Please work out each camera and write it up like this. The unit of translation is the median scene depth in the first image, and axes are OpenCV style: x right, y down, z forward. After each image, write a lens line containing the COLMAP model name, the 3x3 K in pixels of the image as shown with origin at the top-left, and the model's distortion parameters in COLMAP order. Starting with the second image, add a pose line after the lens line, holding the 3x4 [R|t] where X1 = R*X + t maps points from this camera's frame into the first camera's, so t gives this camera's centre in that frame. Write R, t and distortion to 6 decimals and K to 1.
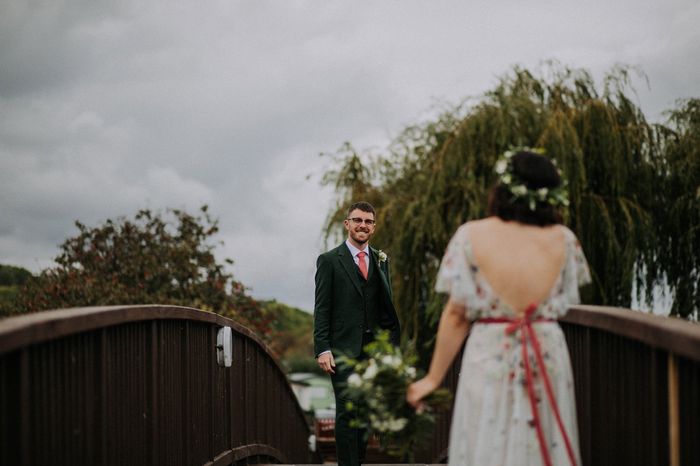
lens RADIAL K [[1849.1, 0, 350.4], [0, 1849.1, 232.9], [0, 0, 1]] dist [-0.025126, 0.000000]
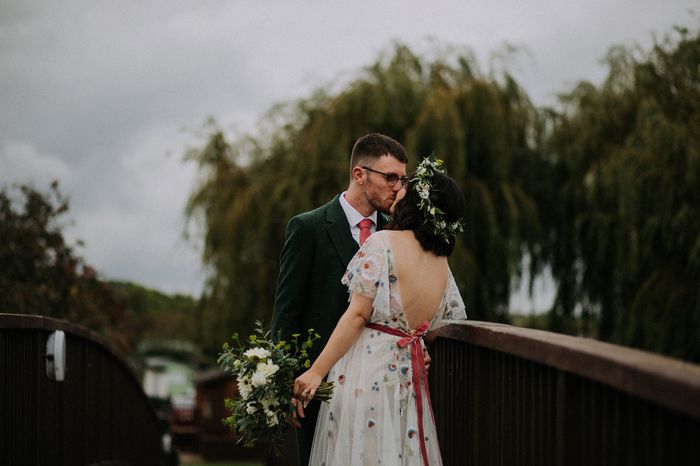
lens RADIAL K [[1849.1, 0, 349.8], [0, 1849.1, 231.4], [0, 0, 1]] dist [-0.025126, 0.000000]
pose [[0.997016, 0.021930, 0.074014, -0.000143], [-0.022637, 0.999706, 0.008727, -0.001321], [-0.073801, -0.010376, 0.997219, 0.069762]]
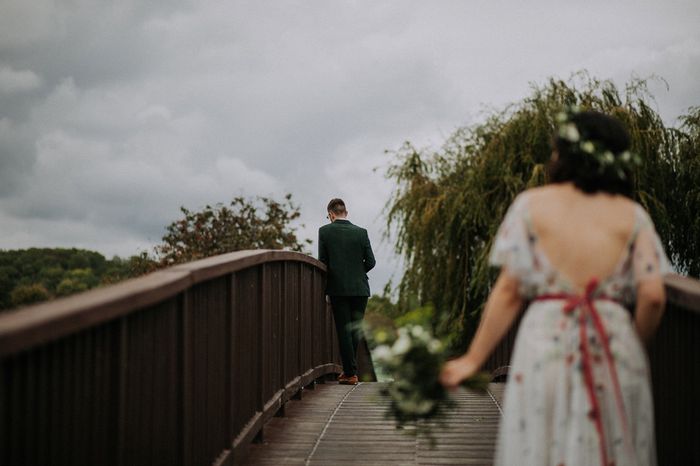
lens RADIAL K [[1849.1, 0, 351.3], [0, 1849.1, 233.7], [0, 0, 1]] dist [-0.025126, 0.000000]
pose [[0.999457, 0.008191, -0.031920, 0.000045], [-0.007983, 0.999946, 0.006652, 0.002134], [0.031973, -0.006393, 0.999468, -0.181924]]
